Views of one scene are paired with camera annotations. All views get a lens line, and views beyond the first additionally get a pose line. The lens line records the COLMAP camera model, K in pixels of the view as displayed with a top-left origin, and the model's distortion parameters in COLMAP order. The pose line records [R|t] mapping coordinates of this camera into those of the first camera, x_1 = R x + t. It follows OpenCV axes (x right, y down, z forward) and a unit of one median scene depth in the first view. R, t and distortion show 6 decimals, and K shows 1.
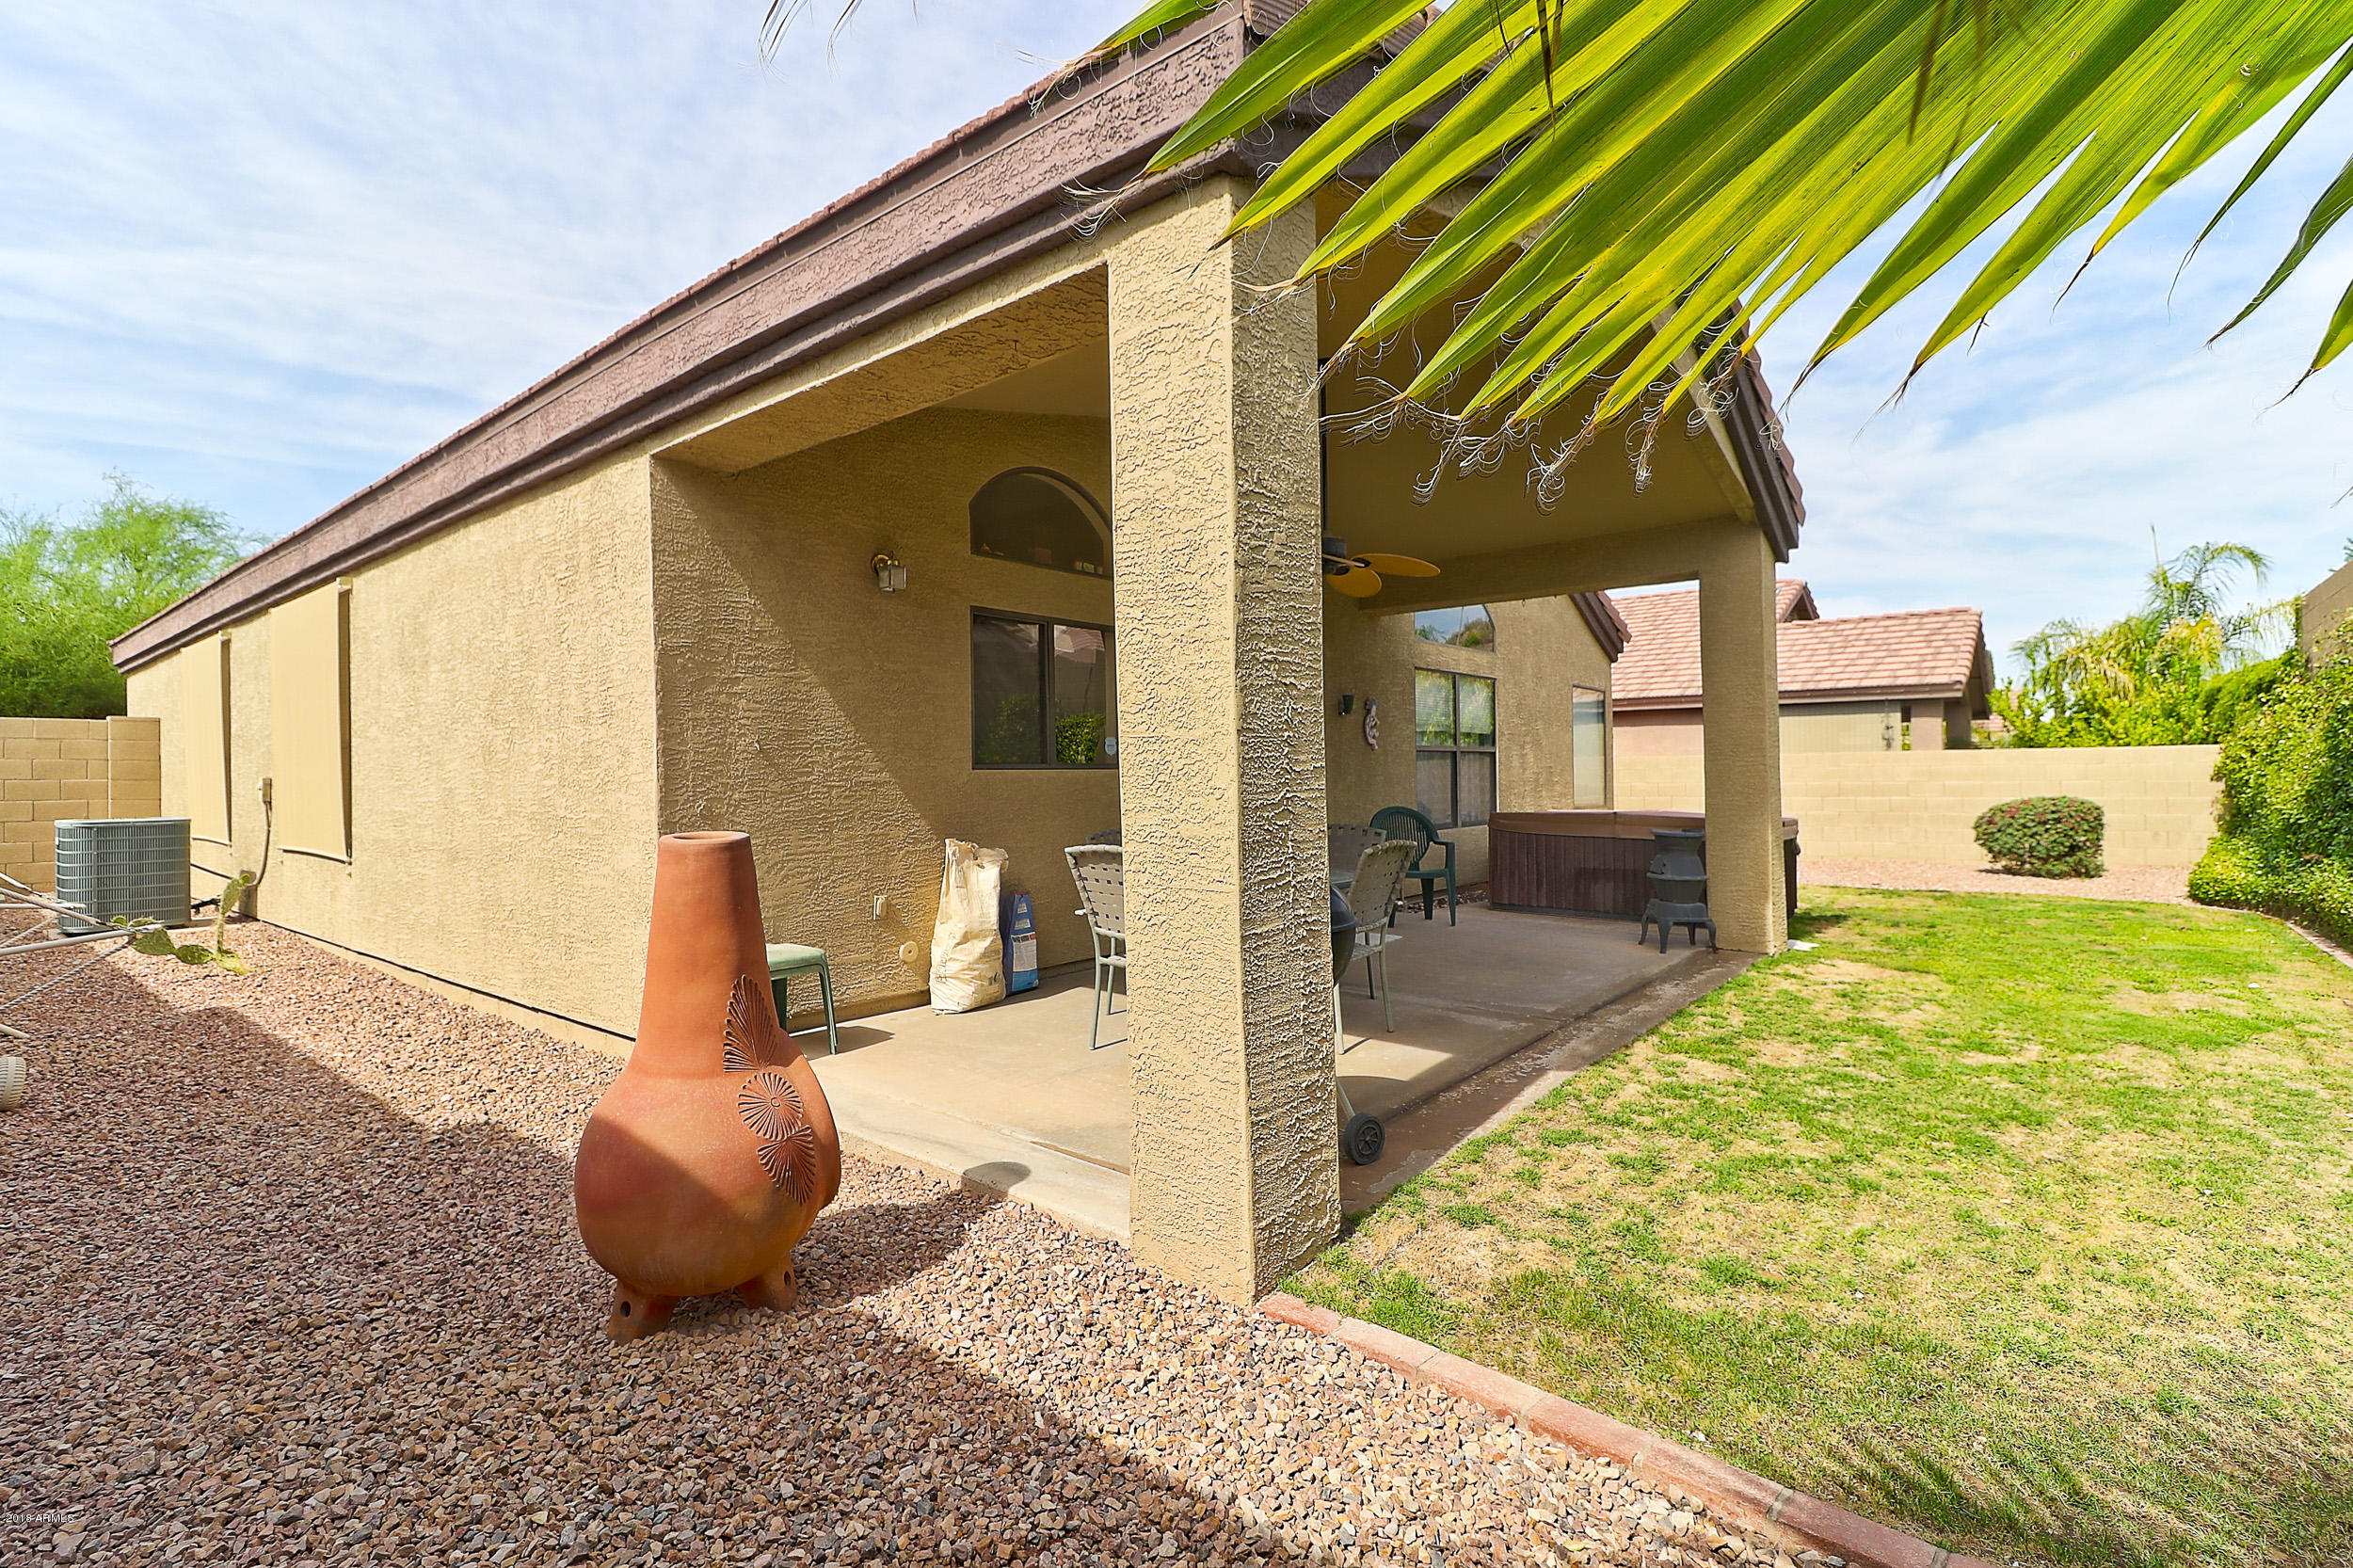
lens RADIAL K [[1076.1, 0, 1186.1], [0, 1076.1, 777.0], [0, 0, 1]] dist [0.010938, -0.006861]
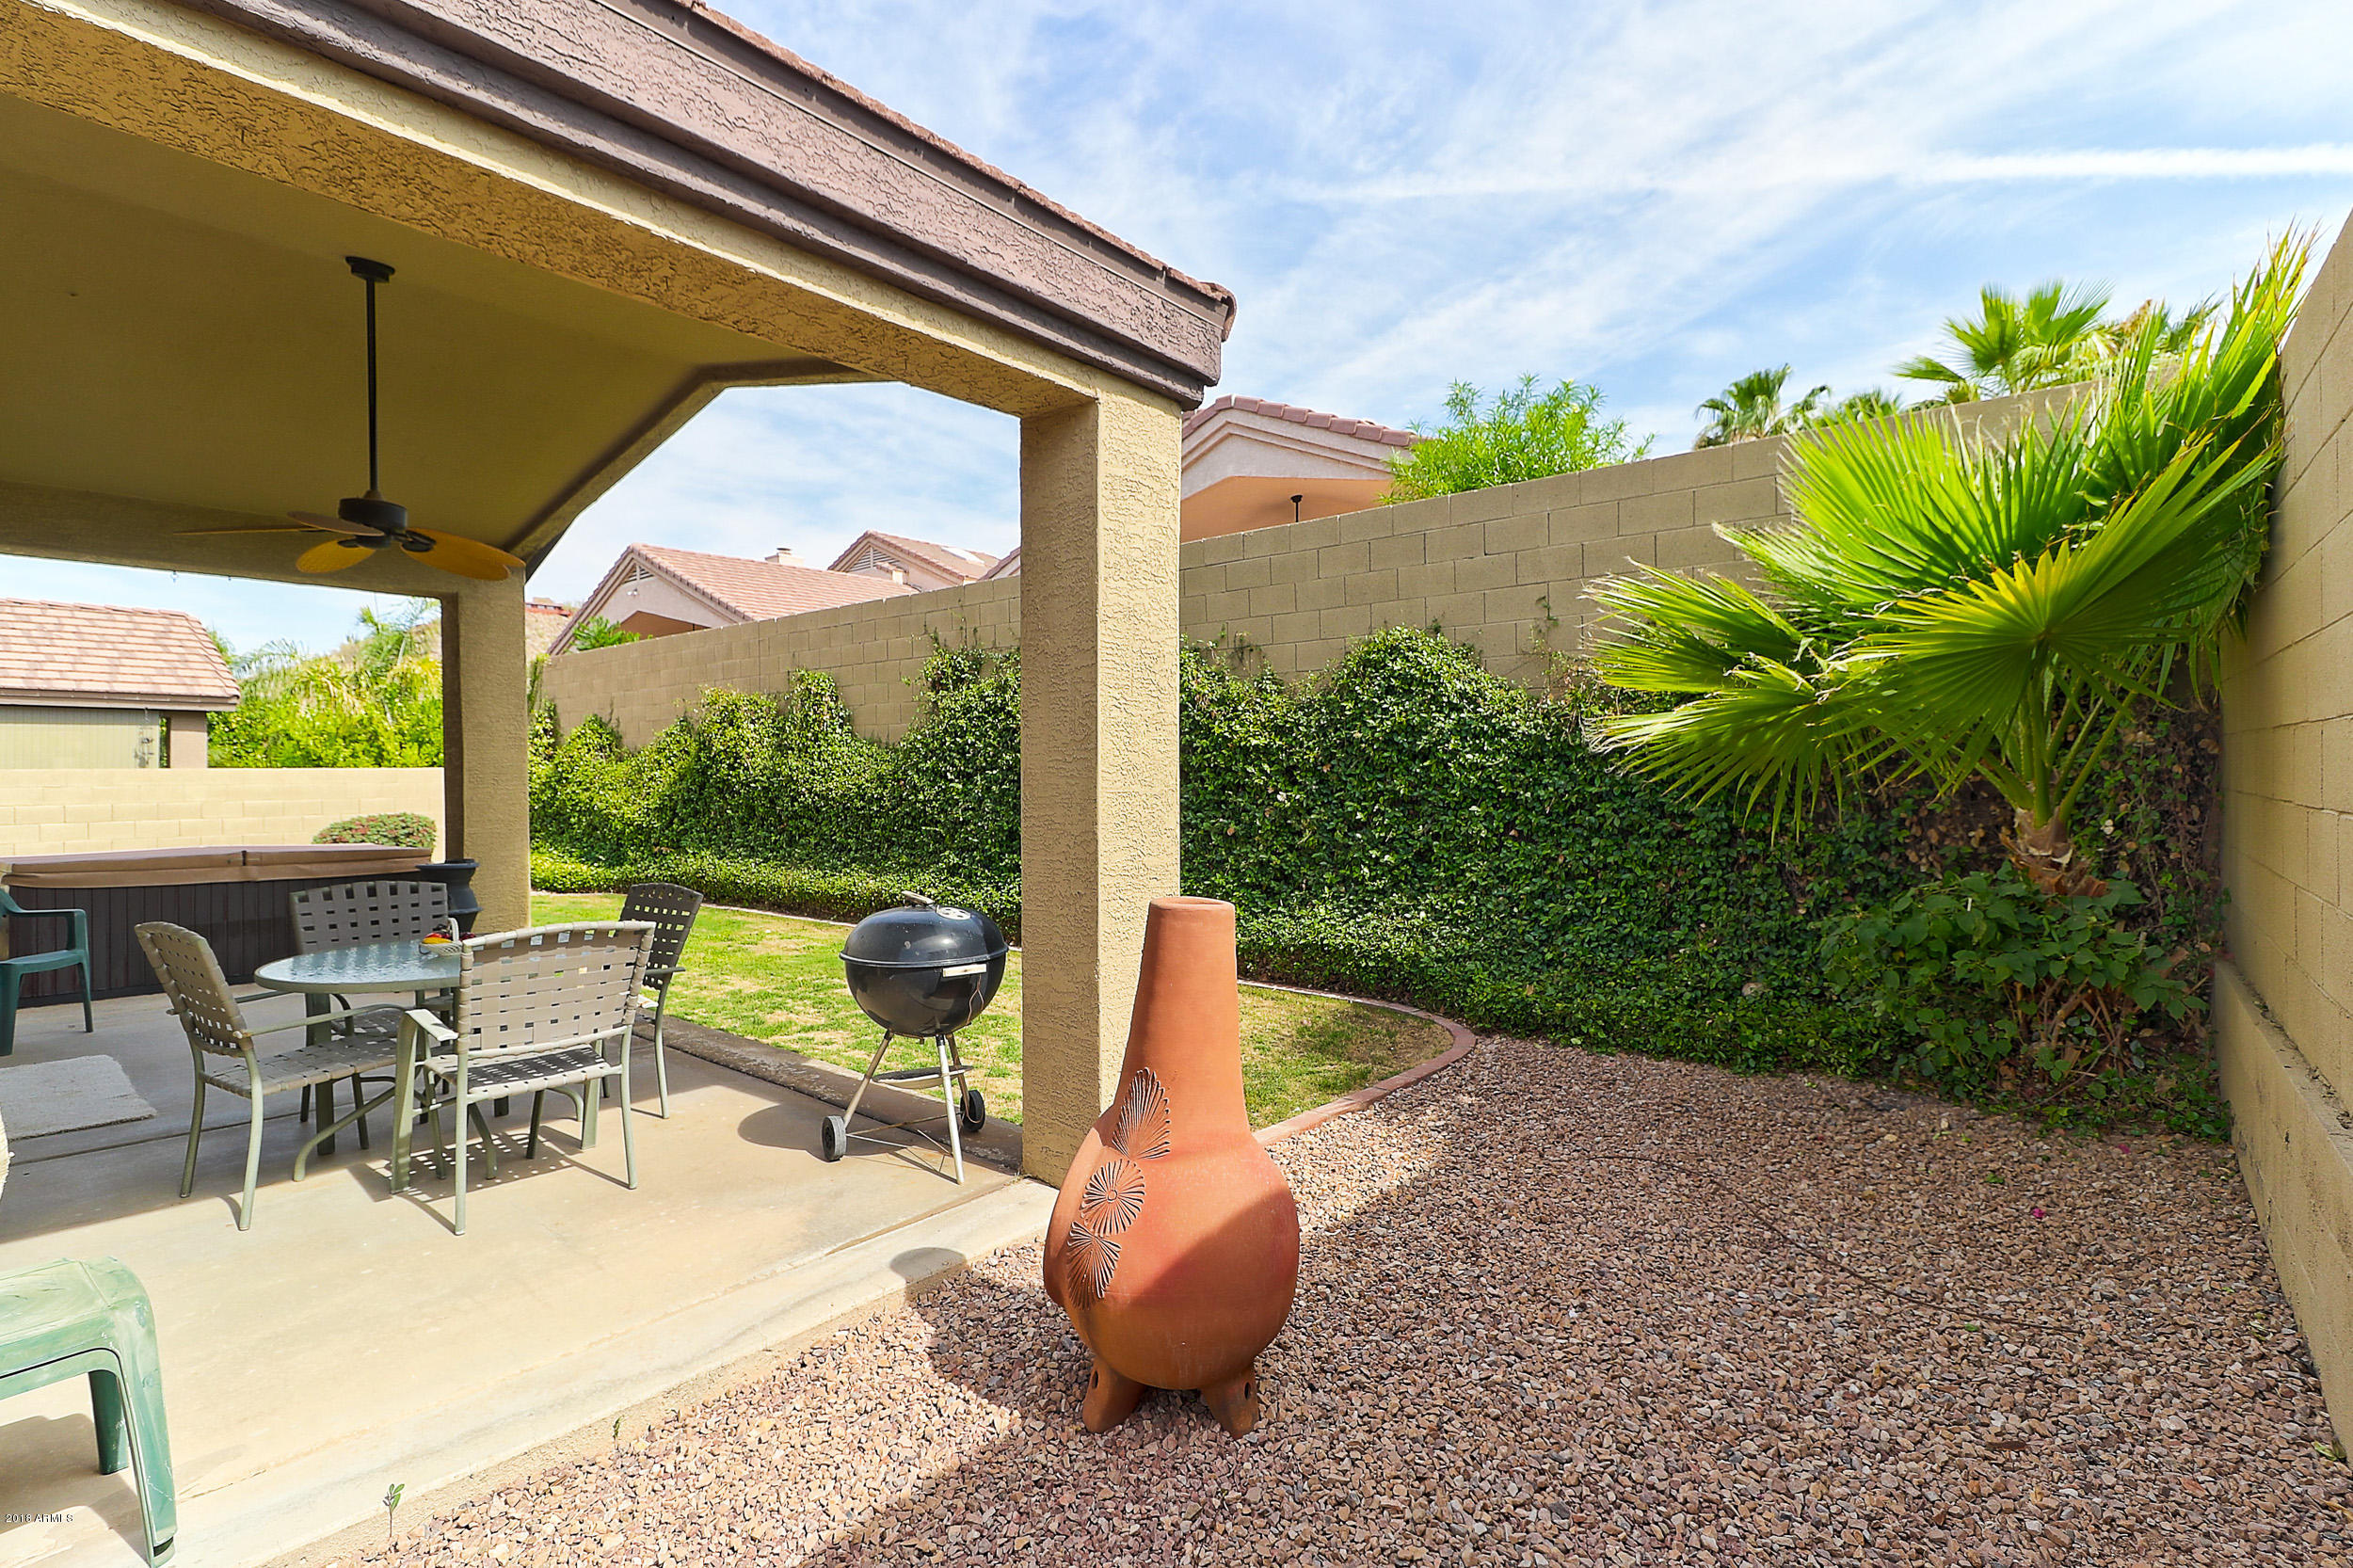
lens RADIAL K [[1076.1, 0, 1185.8], [0, 1076.1, 783.1], [0, 0, 1]] dist [0.010938, -0.006861]
pose [[0.002967, -0.004422, 0.999986, -0.973169], [0.007344, 0.999963, 0.004400, -0.039347], [-0.999969, 0.007331, 0.003000, 0.683892]]
